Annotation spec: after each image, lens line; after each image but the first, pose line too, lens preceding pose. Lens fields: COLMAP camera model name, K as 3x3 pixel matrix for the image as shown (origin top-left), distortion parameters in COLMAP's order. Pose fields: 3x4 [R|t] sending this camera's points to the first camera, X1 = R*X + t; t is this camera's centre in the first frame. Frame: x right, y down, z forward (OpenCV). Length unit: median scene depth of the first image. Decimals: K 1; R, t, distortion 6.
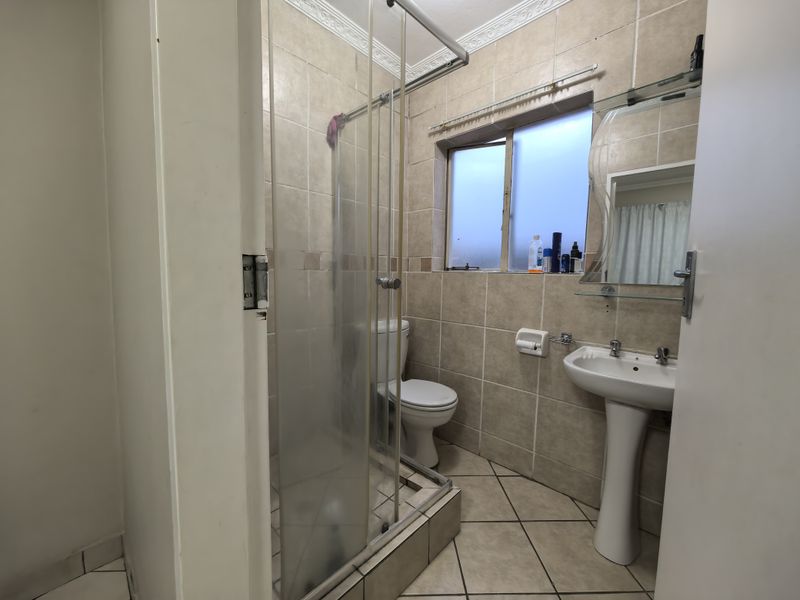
lens RADIAL K [[310.3, 0, 400.7], [0, 310.3, 299.5], [0, 0, 1]] dist [-0.010777, -0.000291]
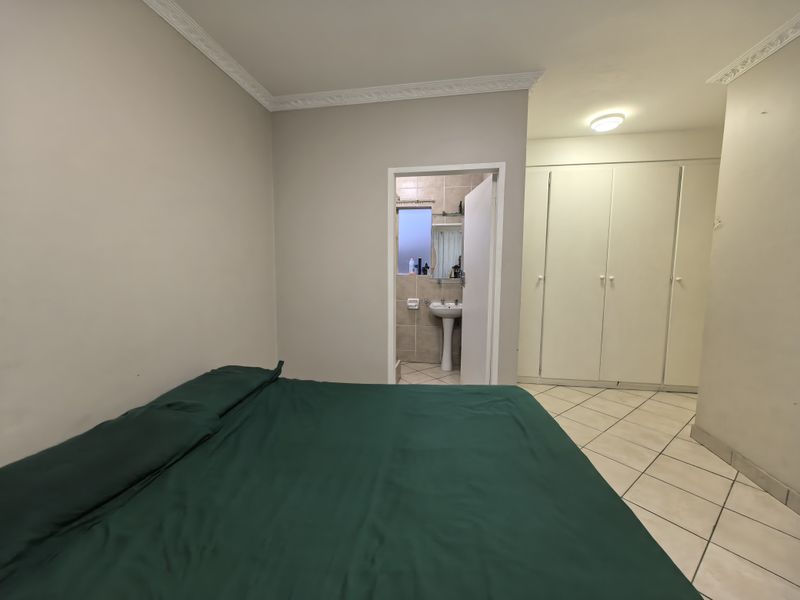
lens RADIAL K [[310.3, 0, 400.7], [0, 310.3, 299.5], [0, 0, 1]] dist [-0.010777, -0.000291]
pose [[0.826101, -0.068763, 0.559310, -1.065580], [0.056331, 0.997632, 0.039451, 0.004737], [-0.560699, -0.001084, 0.828019, -0.997780]]
